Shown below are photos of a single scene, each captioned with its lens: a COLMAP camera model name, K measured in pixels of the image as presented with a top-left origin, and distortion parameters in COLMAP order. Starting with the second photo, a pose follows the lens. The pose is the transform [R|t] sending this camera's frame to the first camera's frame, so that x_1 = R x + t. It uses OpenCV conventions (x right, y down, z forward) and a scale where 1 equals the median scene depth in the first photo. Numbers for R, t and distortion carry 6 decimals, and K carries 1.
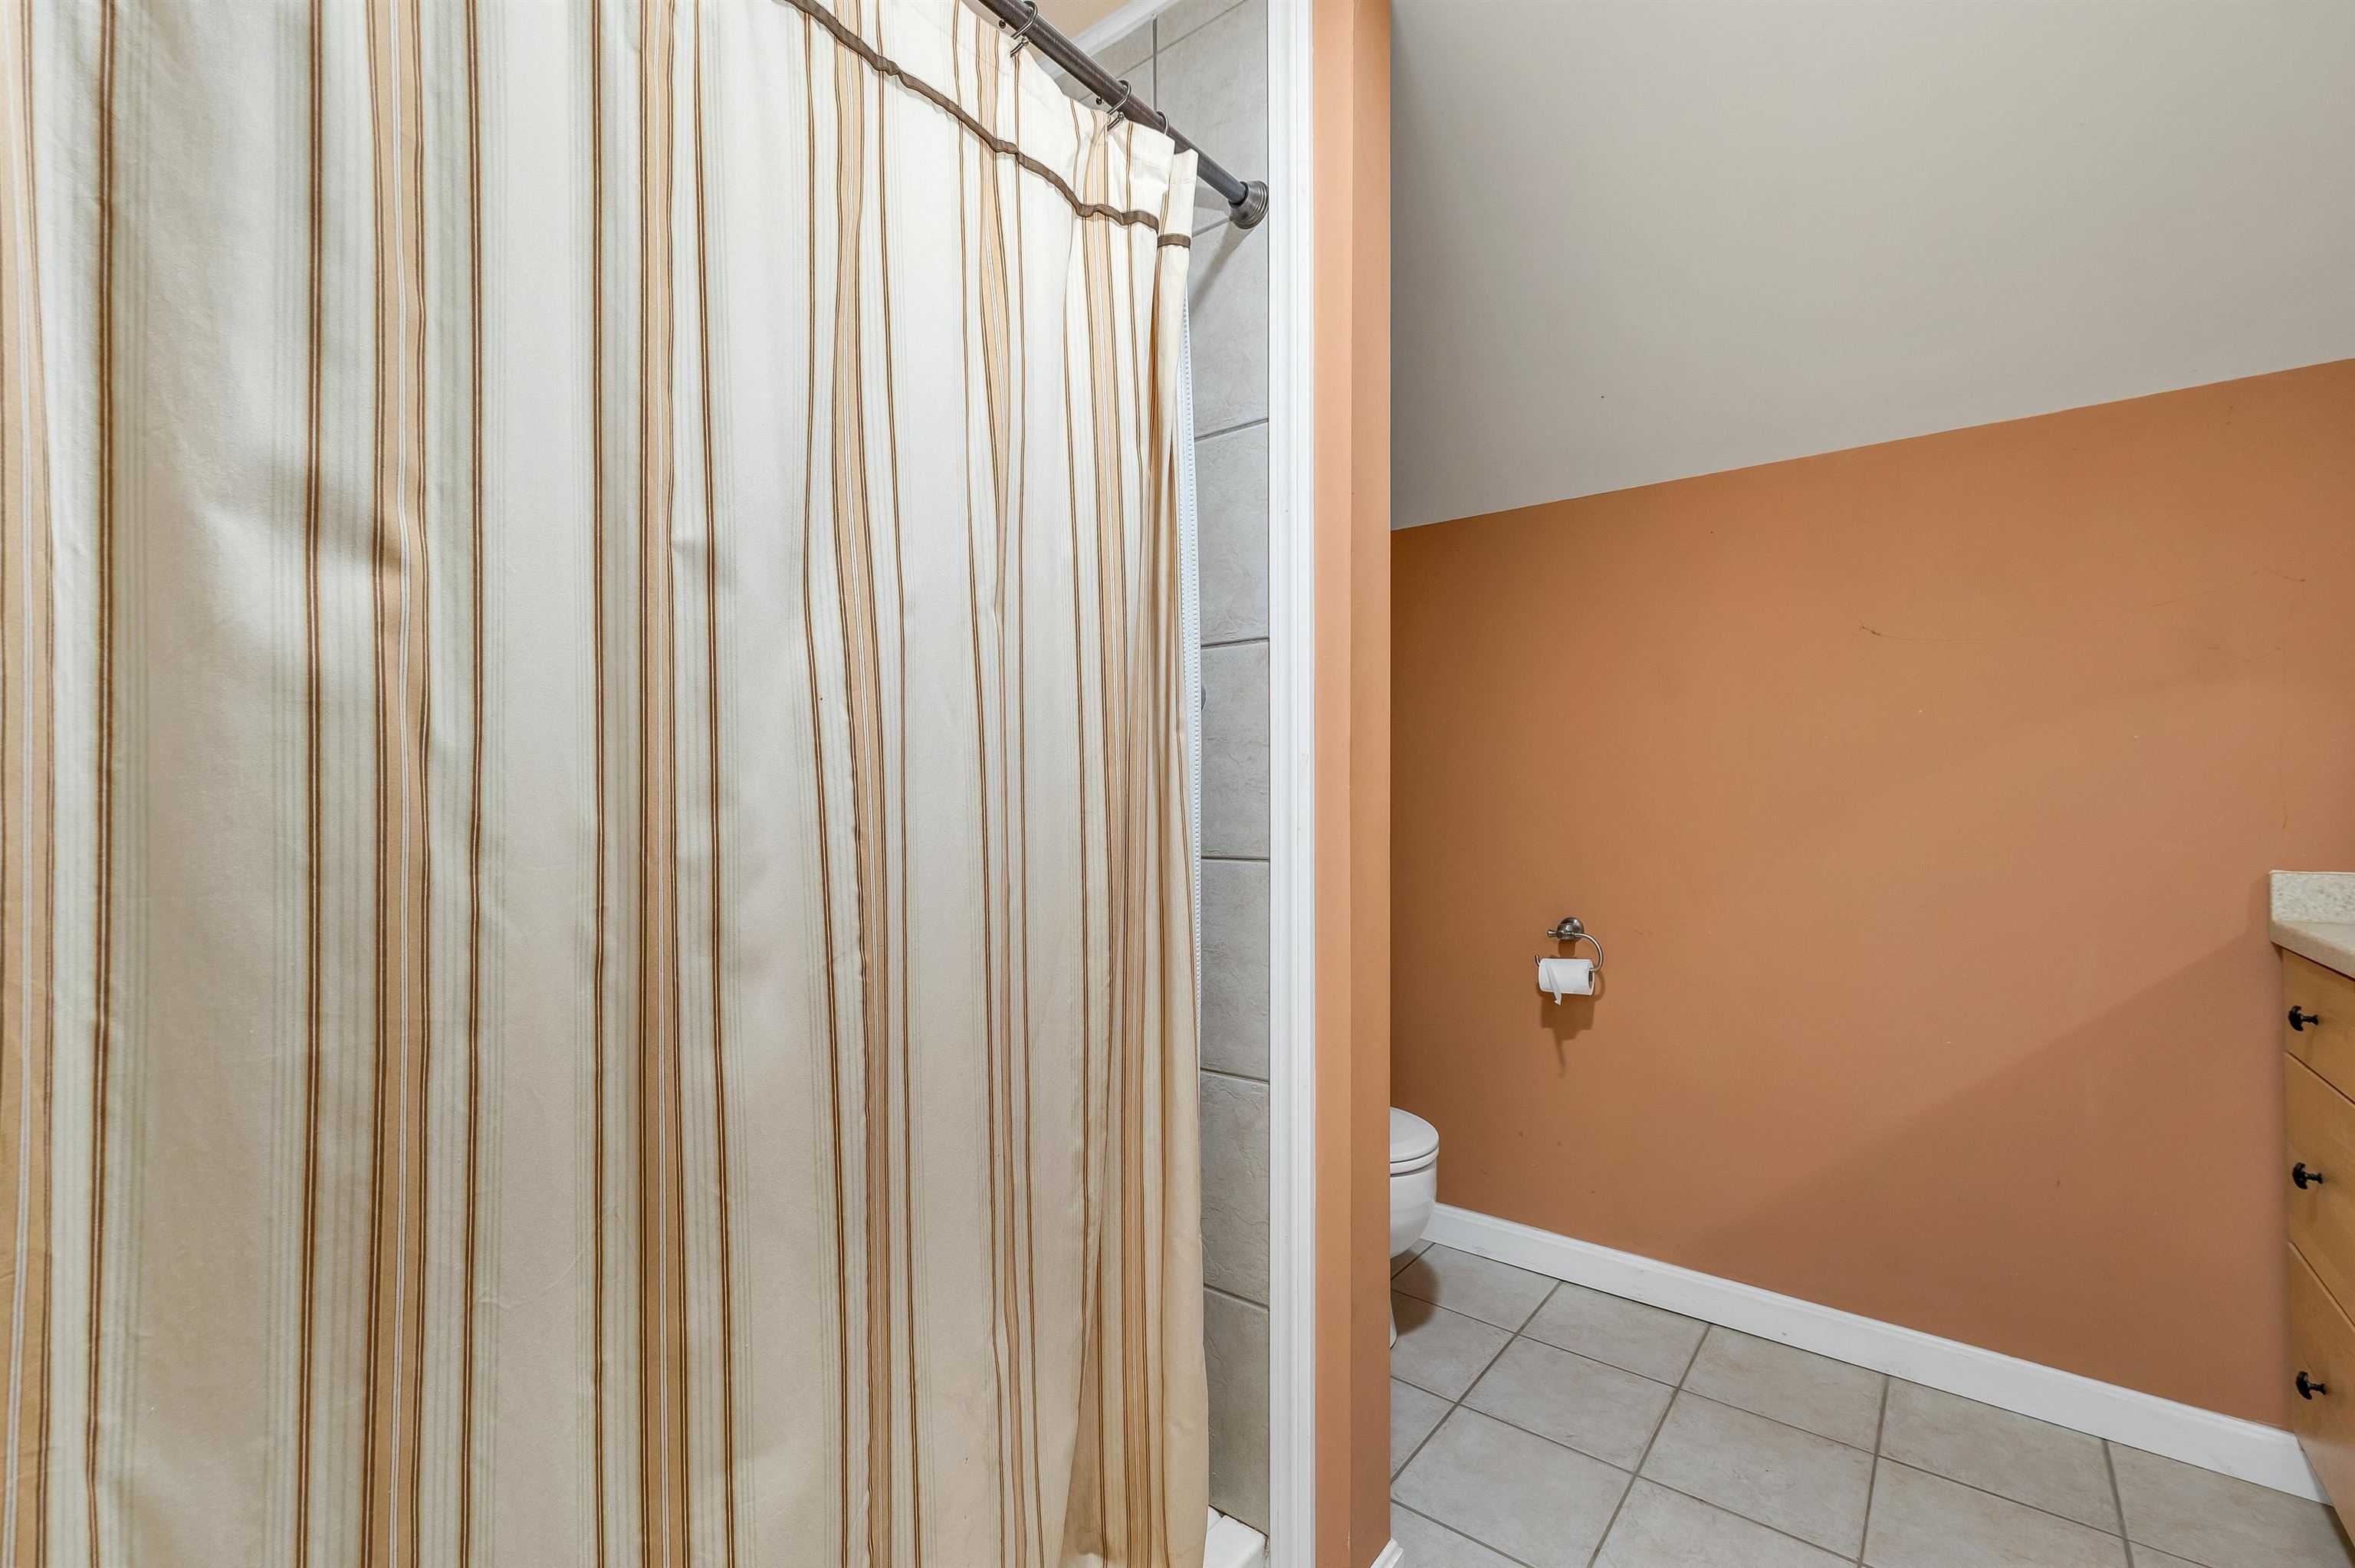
lens RADIAL K [[1003.9, 0, 1177.5], [0, 1003.9, 784.0], [0, 0, 1]] dist [0.008083, -0.000754]
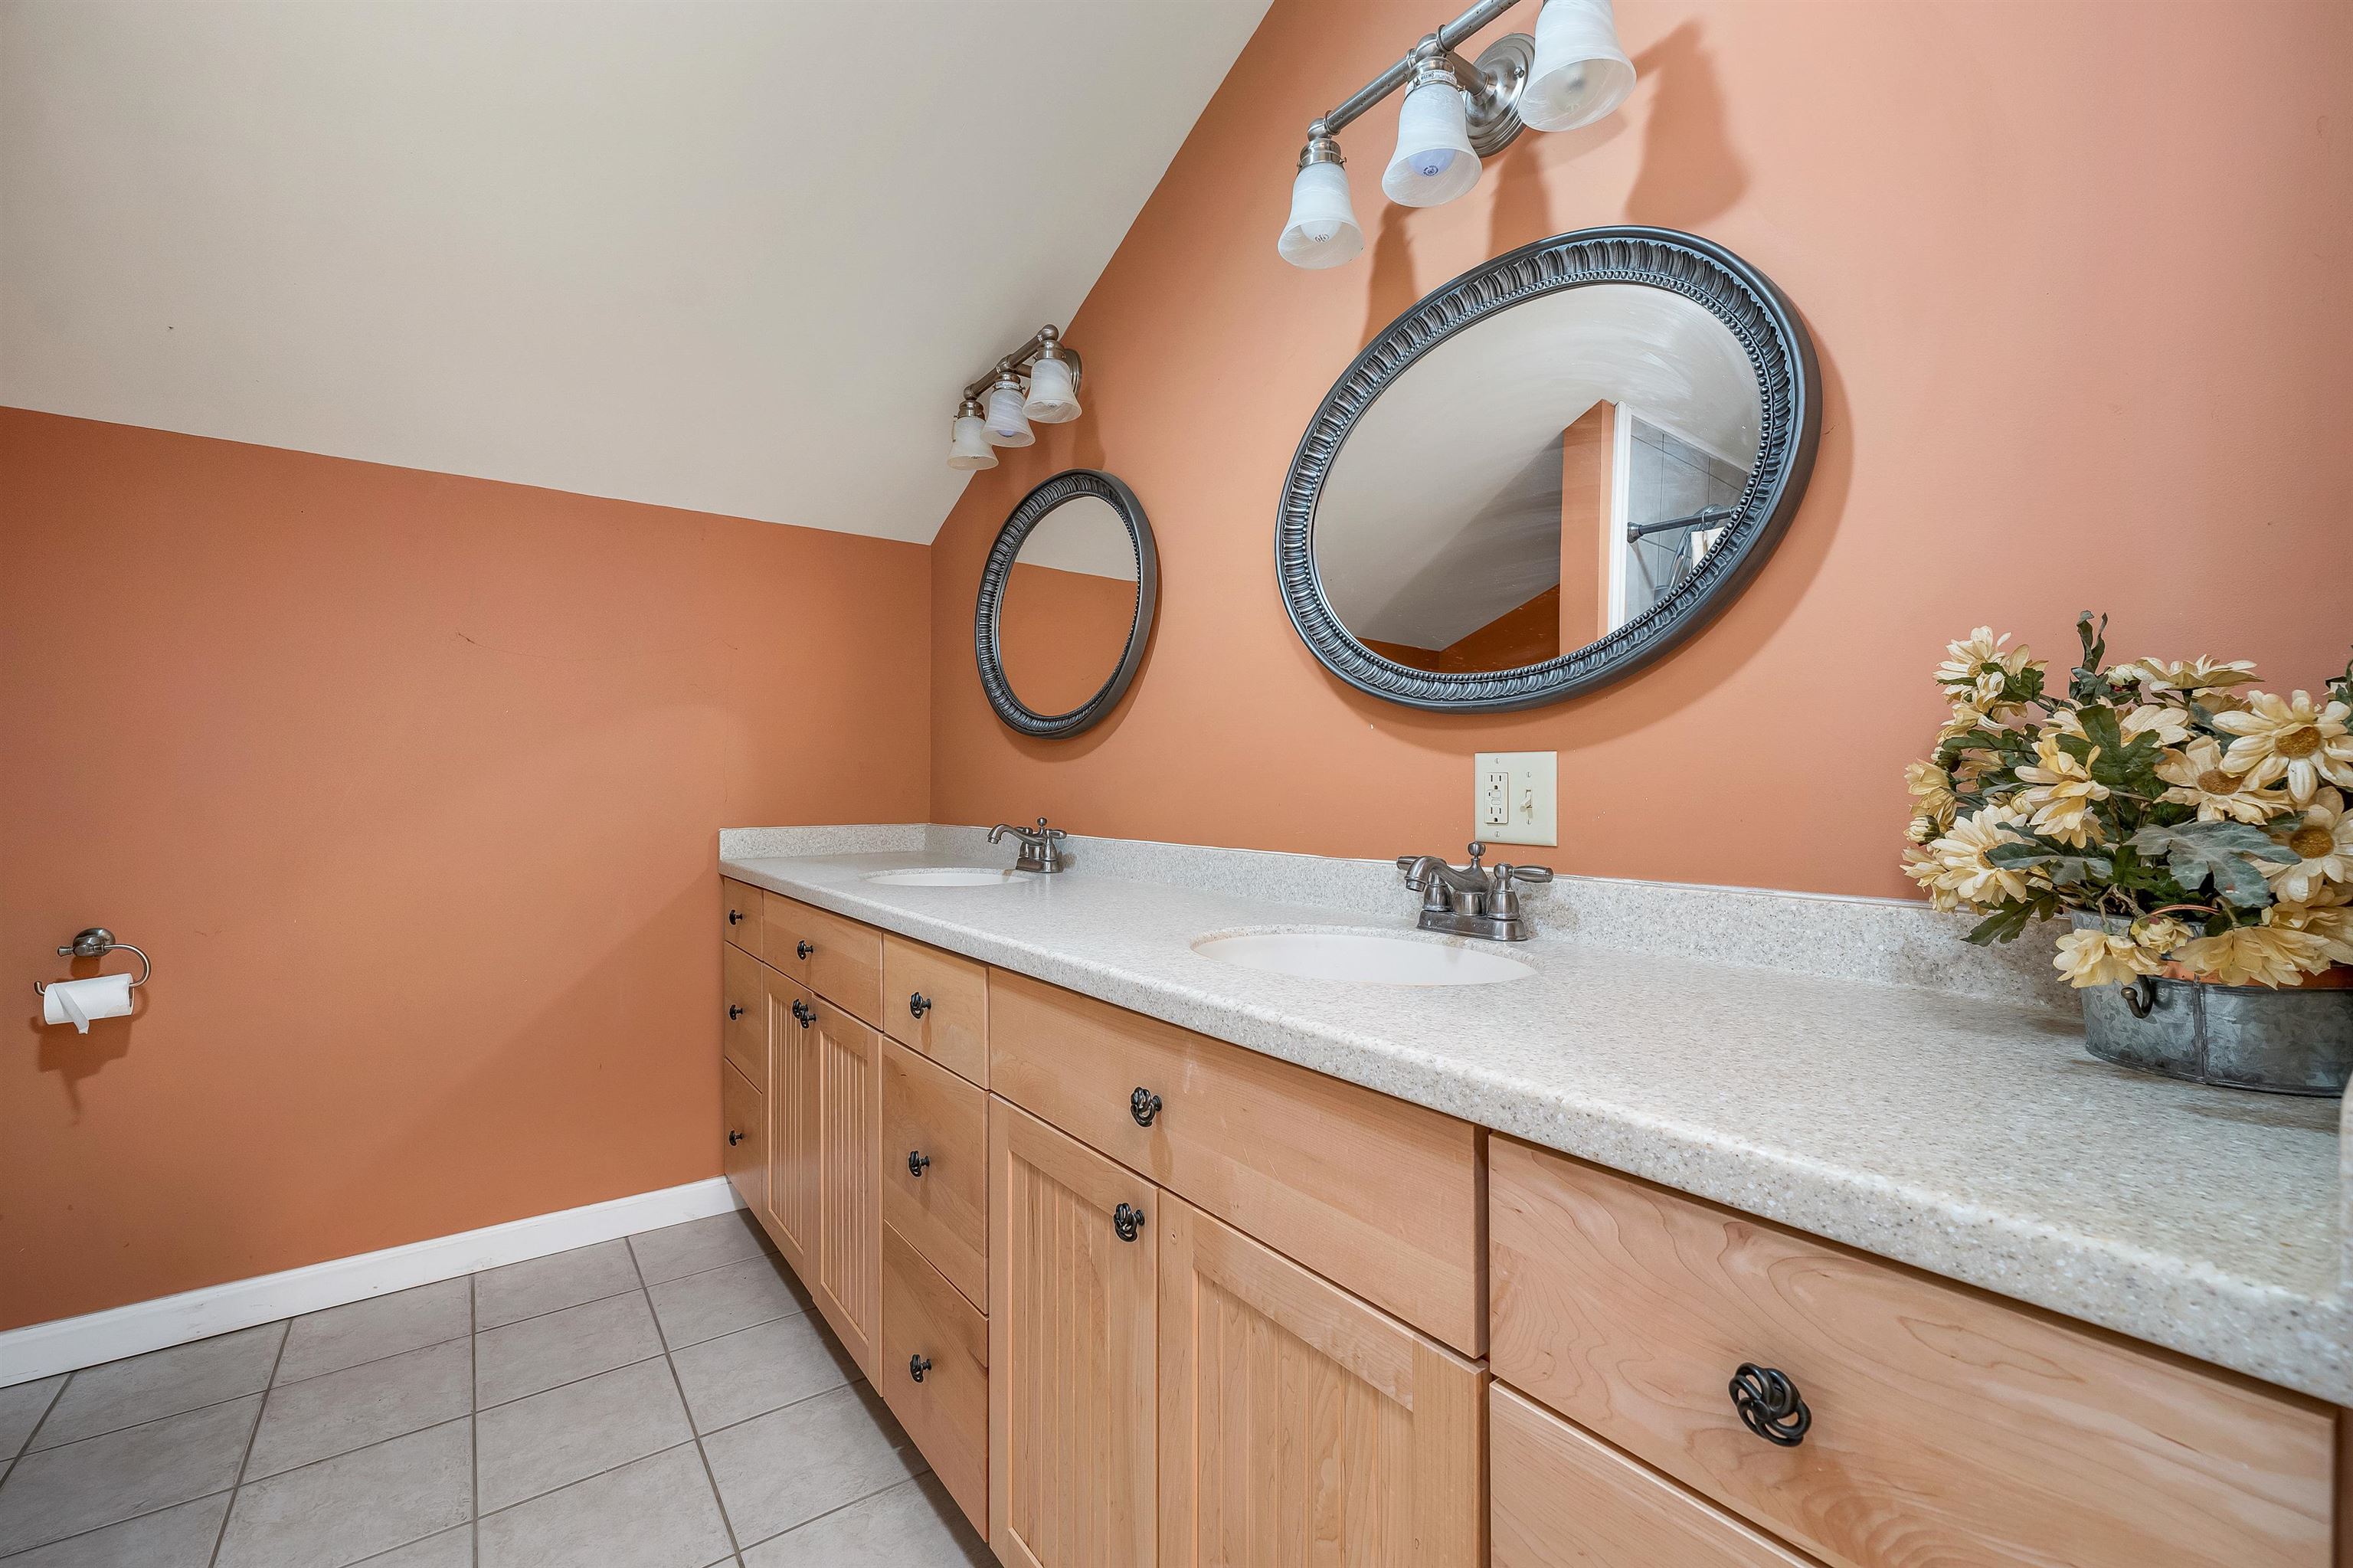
lens RADIAL K [[977.8, 0, 1176.5], [0, 977.8, 784.0], [0, 0, 1]] dist [0.001679, -0.000214]
pose [[0.272927, -0.001961, 0.962033, -0.166128], [-0.012384, 0.999908, 0.005551, -0.002017], [-0.961955, -0.013429, 0.272877, -0.090481]]
